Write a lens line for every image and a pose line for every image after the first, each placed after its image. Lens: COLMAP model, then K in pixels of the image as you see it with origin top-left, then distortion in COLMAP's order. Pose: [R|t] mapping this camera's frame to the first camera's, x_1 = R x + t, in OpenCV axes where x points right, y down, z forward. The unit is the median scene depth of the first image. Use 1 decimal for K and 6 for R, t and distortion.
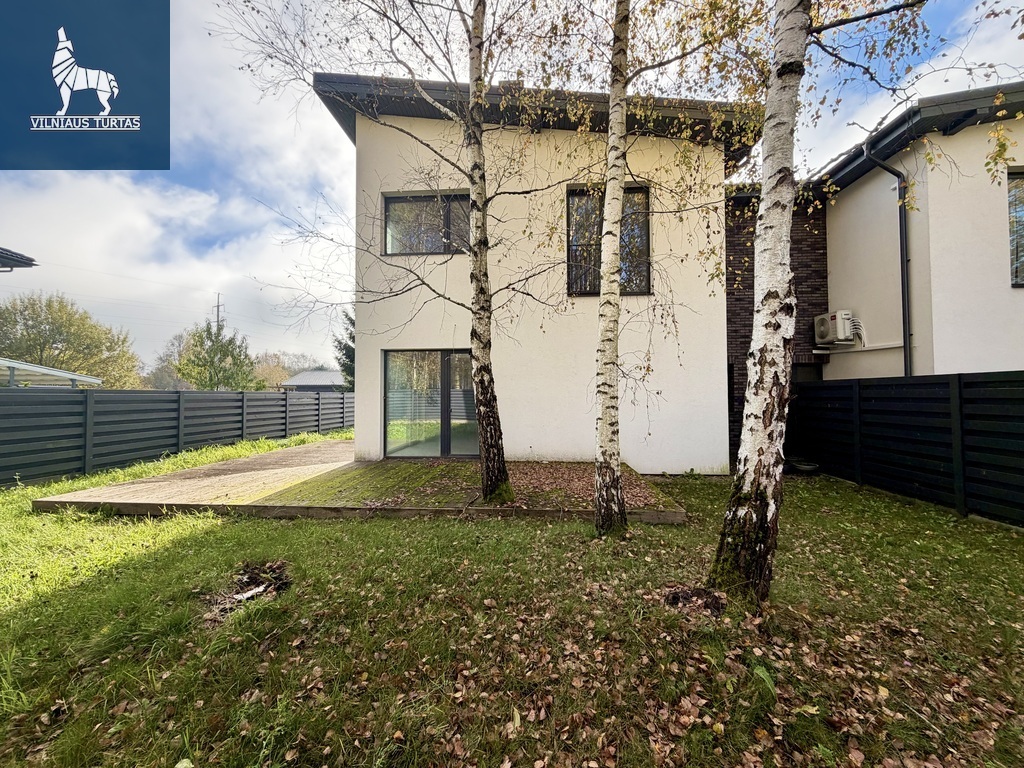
lens RADIAL K [[410.9, 0, 509.8], [0, 410.9, 387.8], [0, 0, 1]] dist [-0.001109, 0.000188]
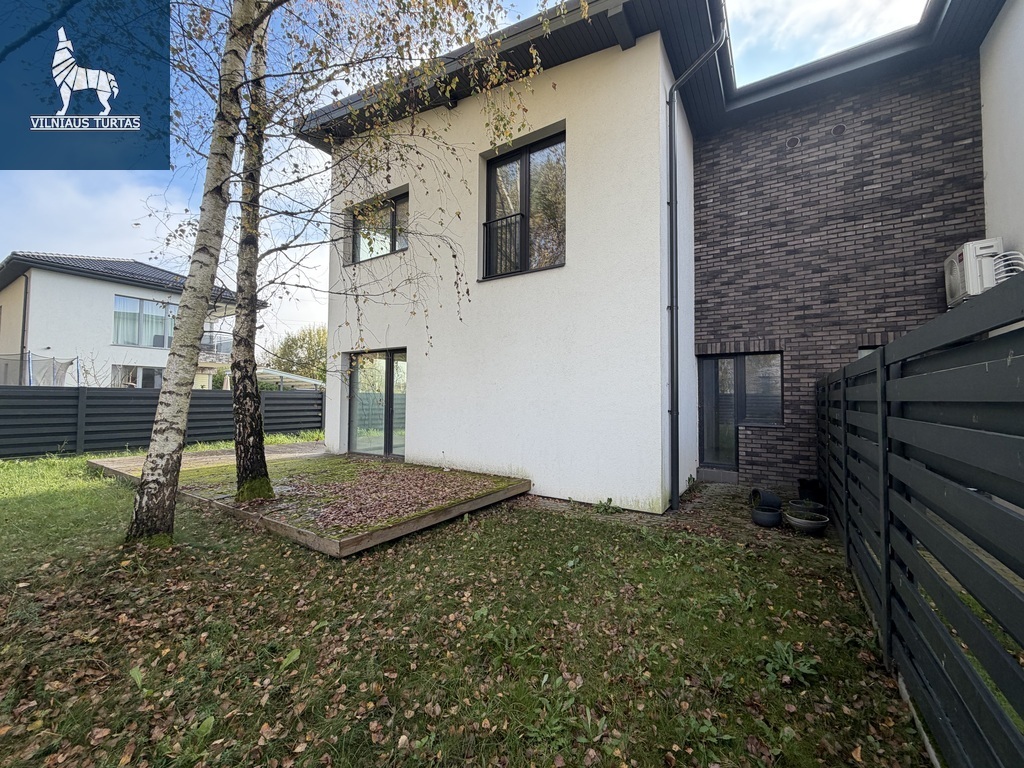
lens RADIAL K [[410.9, 0, 514.3], [0, 410.9, 380.2], [0, 0, 1]] dist [-0.001109, 0.000188]
pose [[0.870805, -0.012868, -0.491461, 0.622853], [-0.000484, 0.999634, -0.027031, 0.009688], [0.491629, 0.023776, 0.870480, 0.277330]]
